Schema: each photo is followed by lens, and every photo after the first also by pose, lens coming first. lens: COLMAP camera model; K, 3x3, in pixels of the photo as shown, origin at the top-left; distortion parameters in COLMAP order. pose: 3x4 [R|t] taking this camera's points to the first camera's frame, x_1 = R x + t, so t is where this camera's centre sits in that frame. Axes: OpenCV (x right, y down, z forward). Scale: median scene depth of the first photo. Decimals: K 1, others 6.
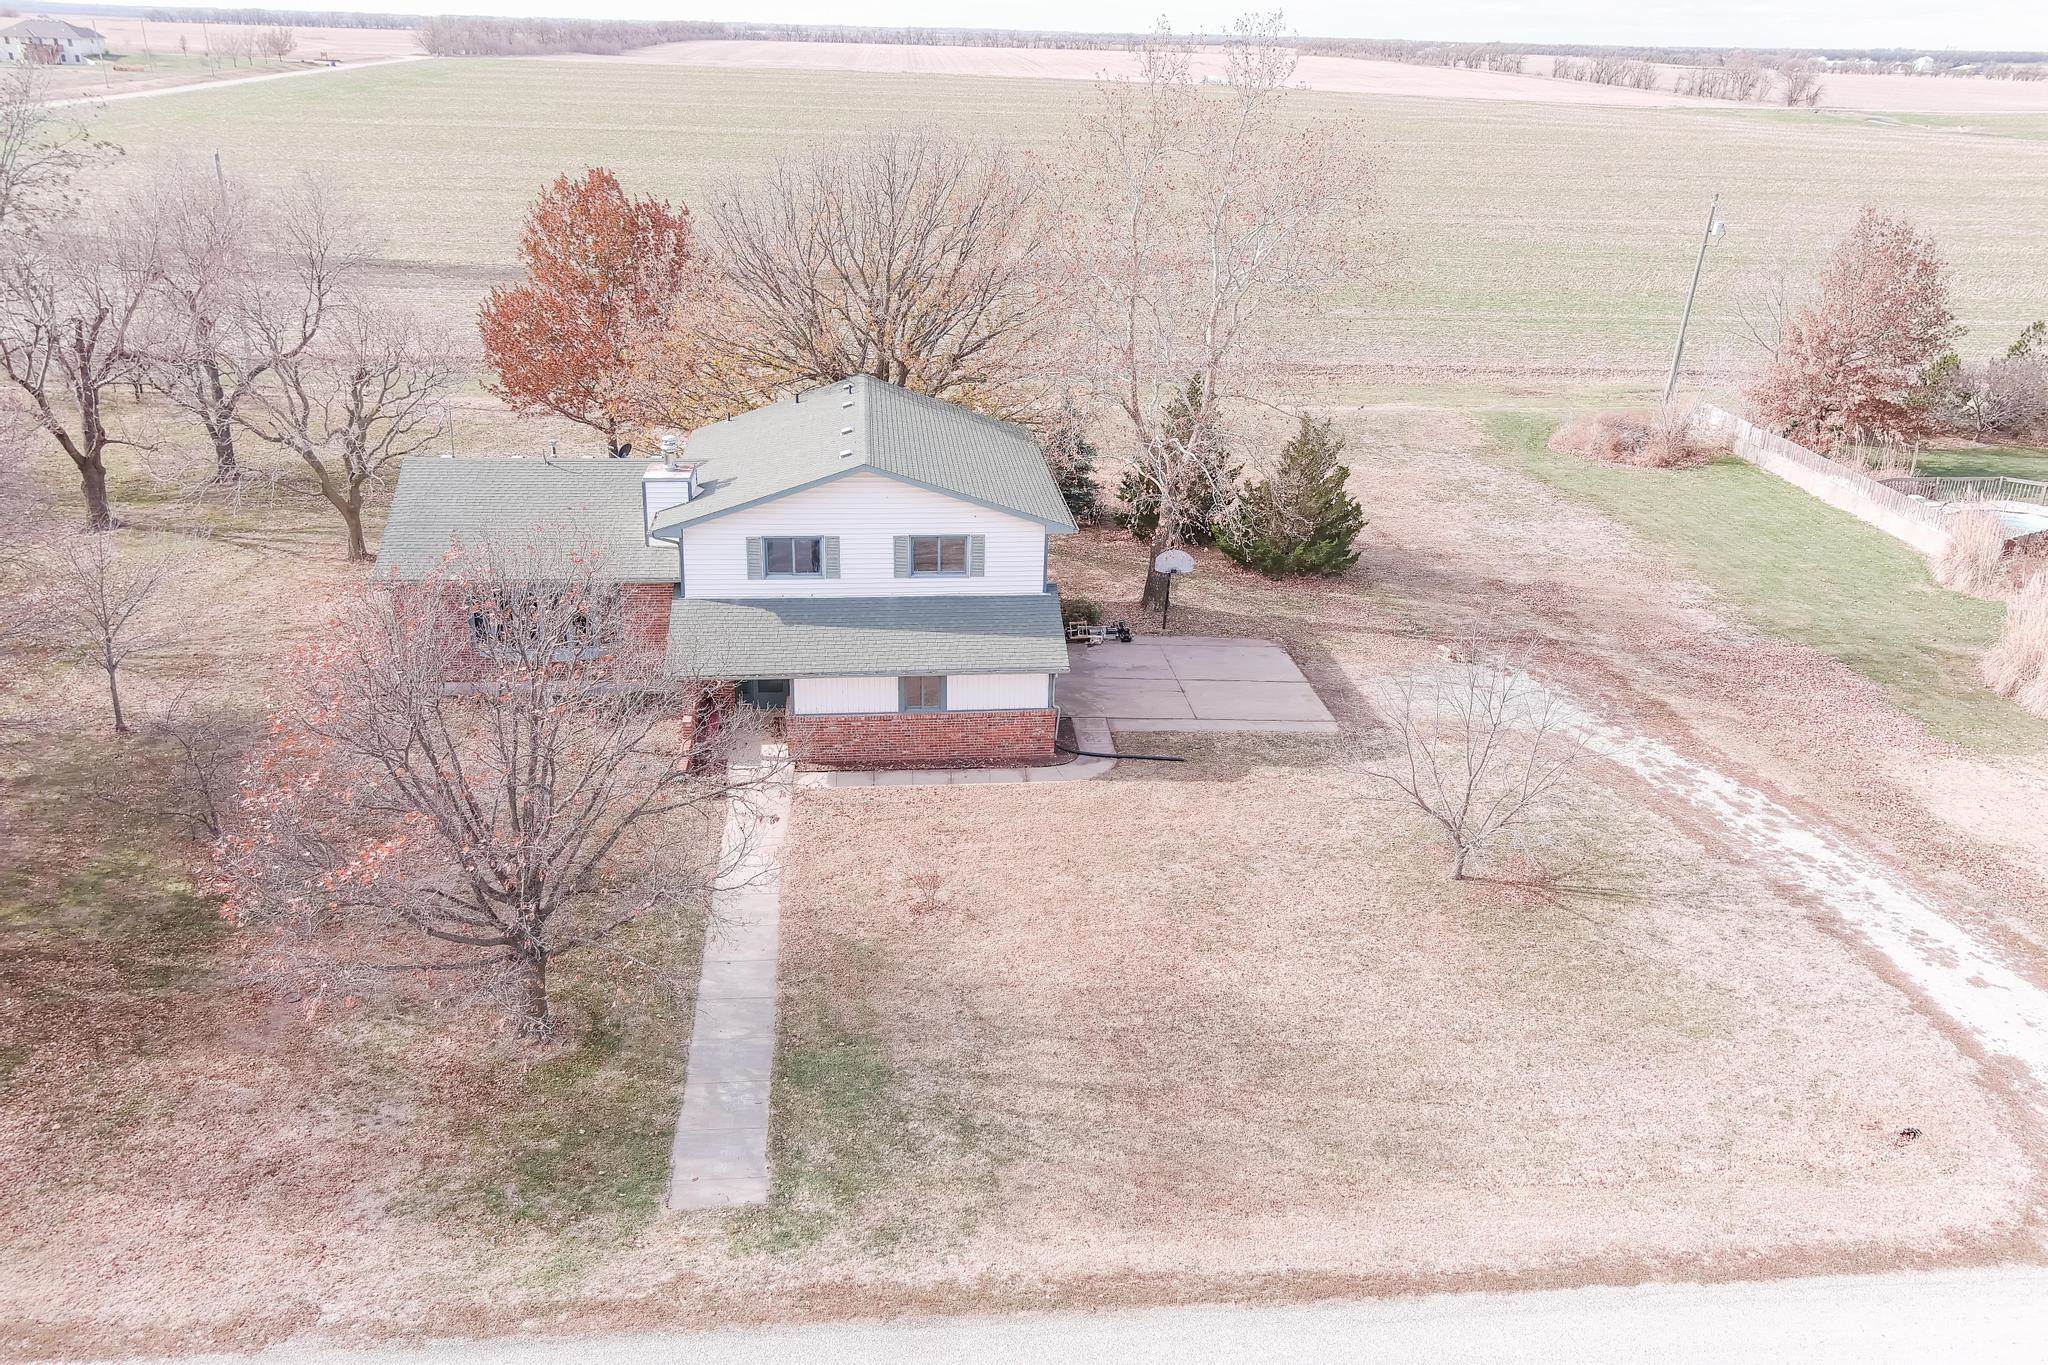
lens RADIAL K [[1581.0, 0, 1014.0], [0, 1581.0, 683.5], [0, 0, 1]] dist [0.030342, -0.021078]
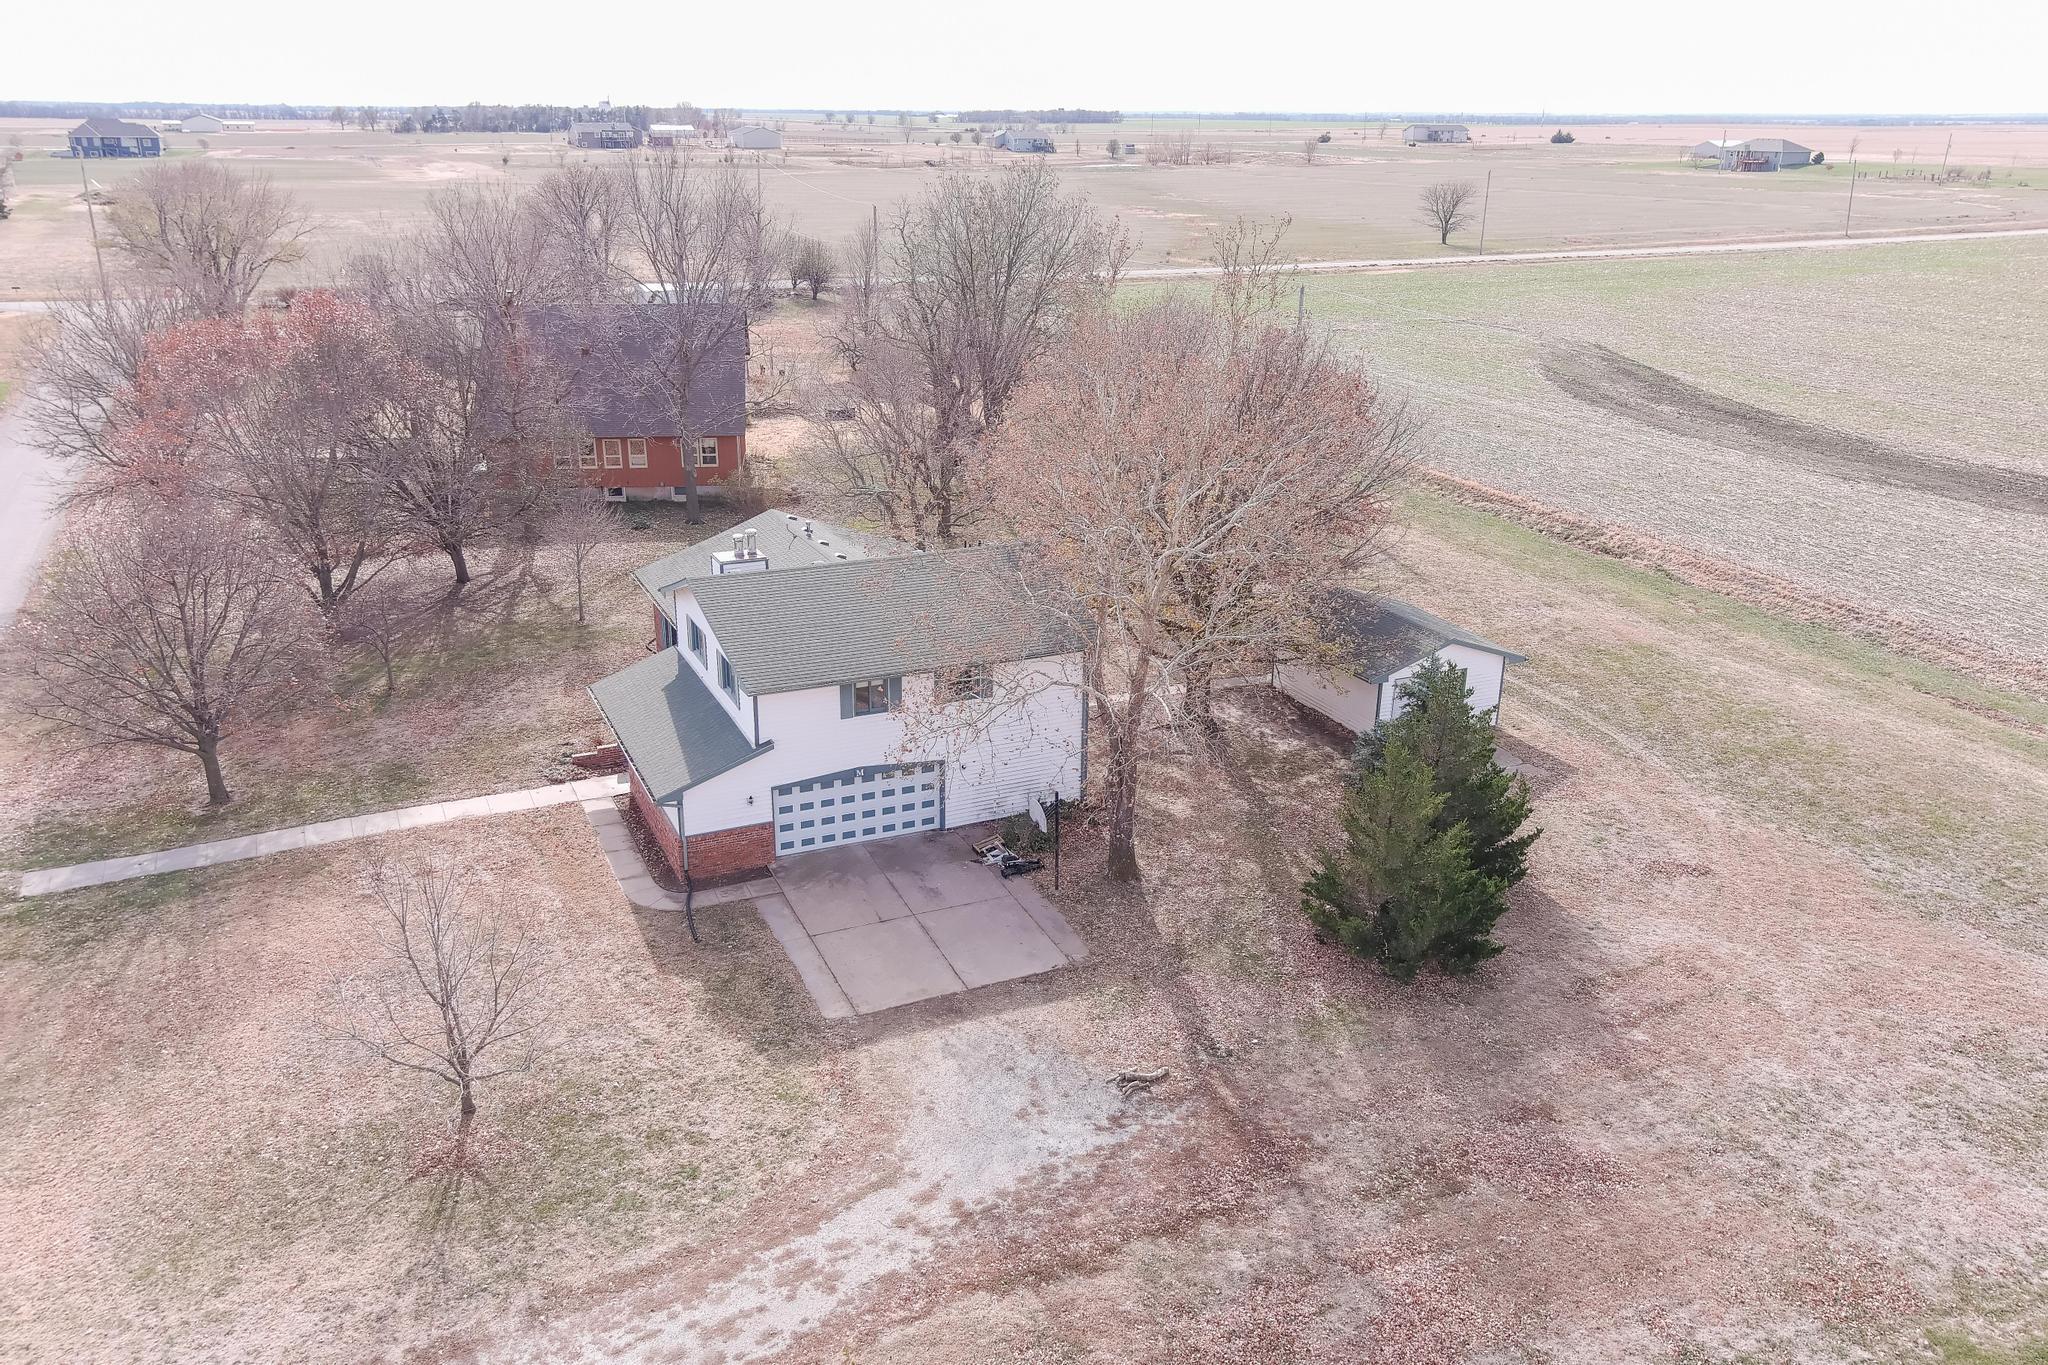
lens RADIAL K [[1581.0, 0, 1025.3], [0, 1581.0, 681.0], [0, 0, 1]] dist [0.030342, -0.021078]
pose [[0.328483, 0.301433, -0.895118, 1.039413], [-0.359588, 0.916249, 0.176591, -0.358583], [0.873382, 0.263866, 0.409364, 0.746420]]
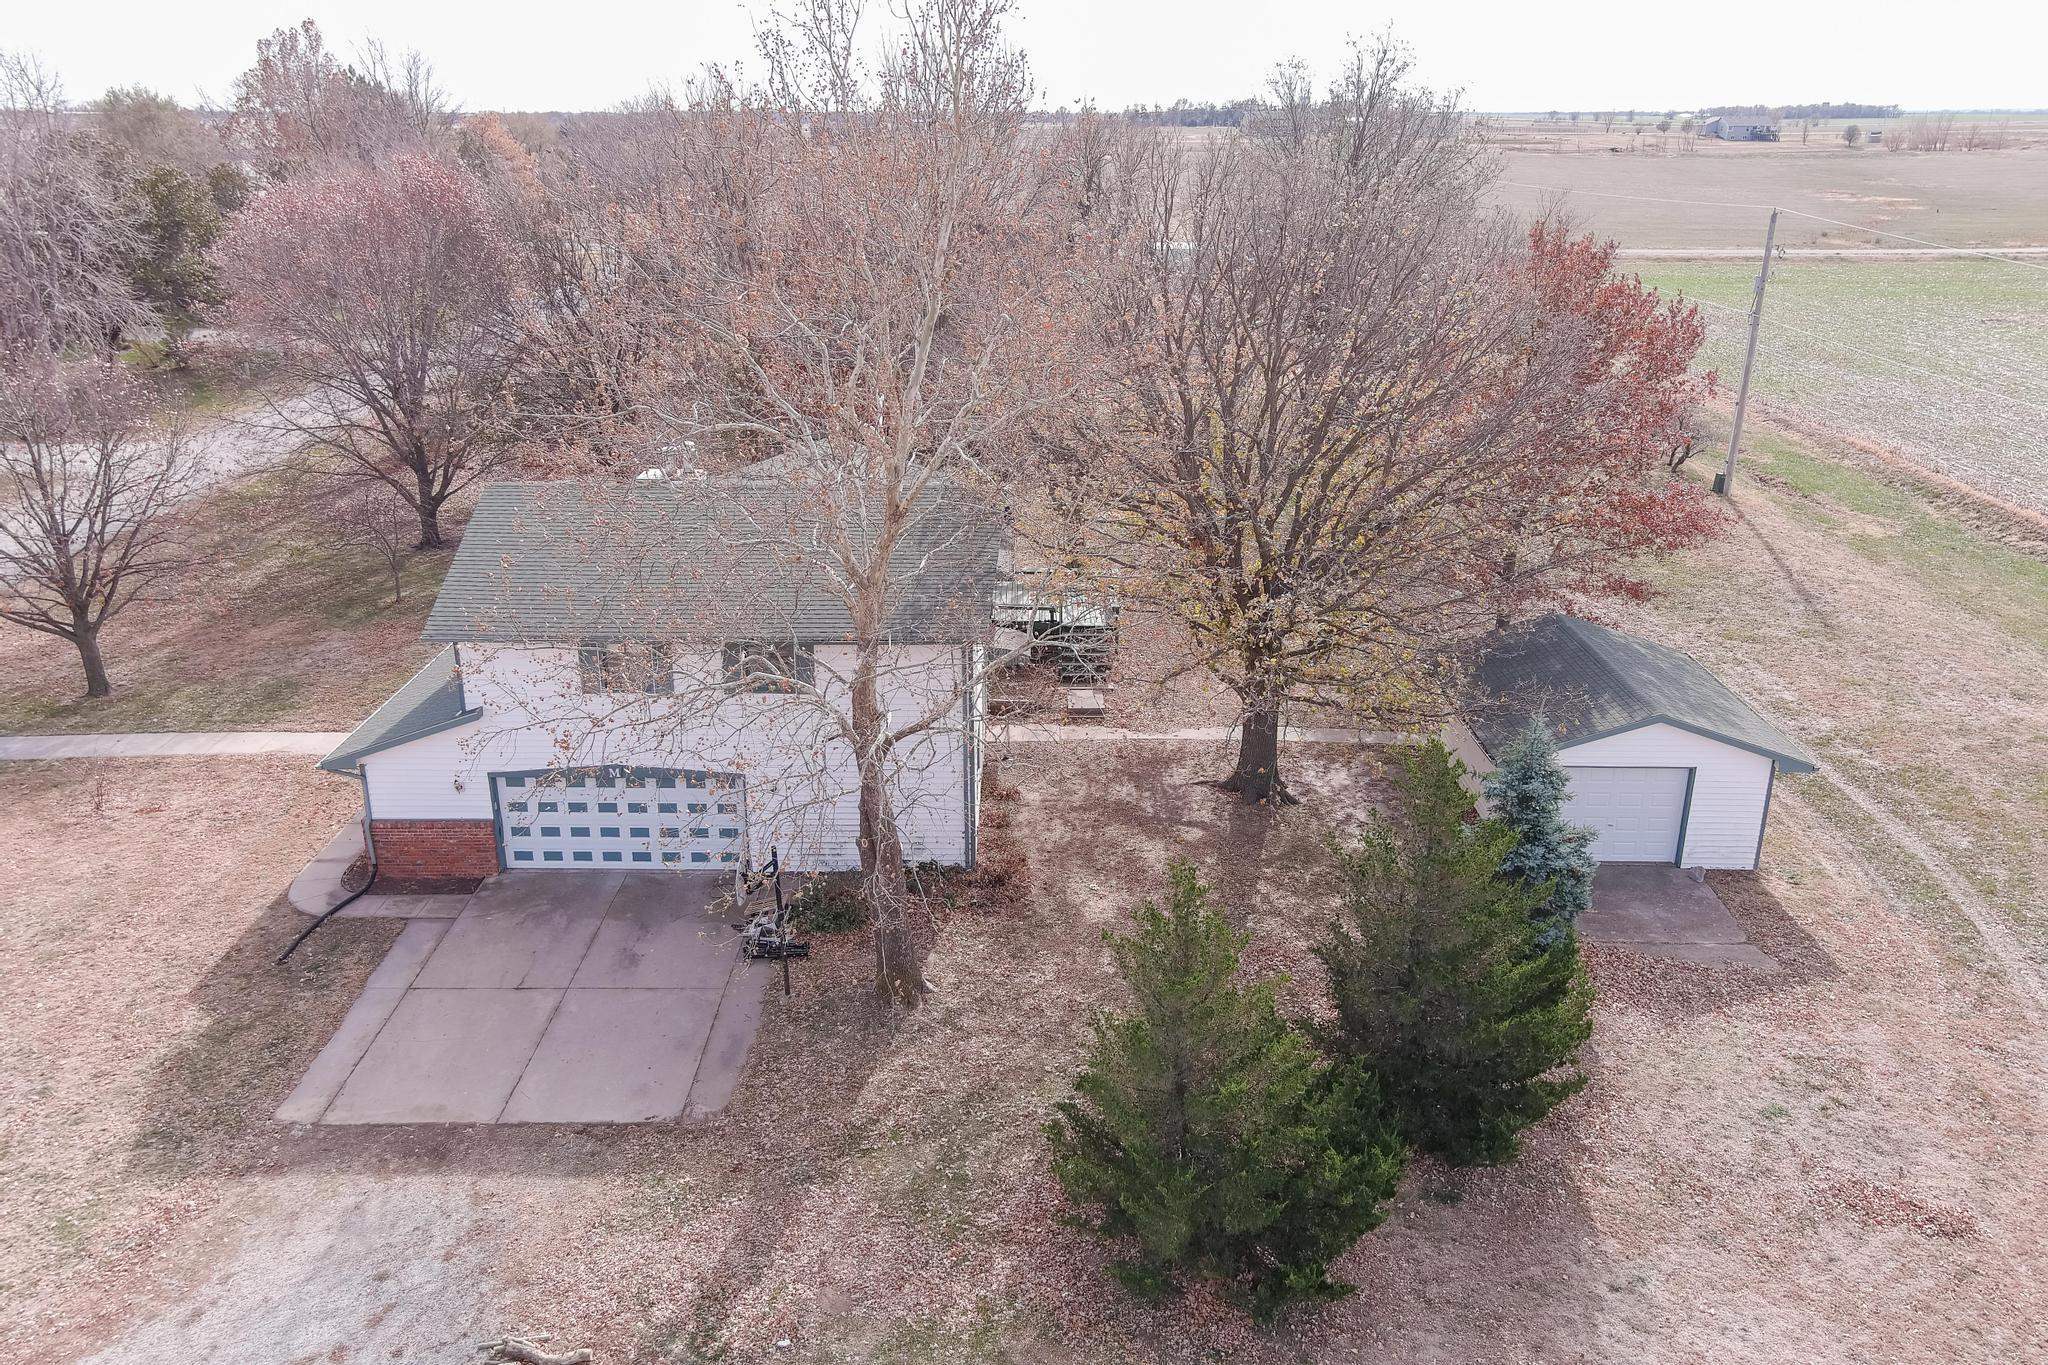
lens RADIAL K [[1581.0, 0, 1033.2], [0, 1581.0, 662.7], [0, 0, 1]] dist [0.030342, -0.021078]
pose [[-0.094670, 0.304564, -0.947775, 0.738654], [-0.381383, 0.868319, 0.317126, -0.442168], [0.919557, 0.391488, 0.033952, 1.266926]]
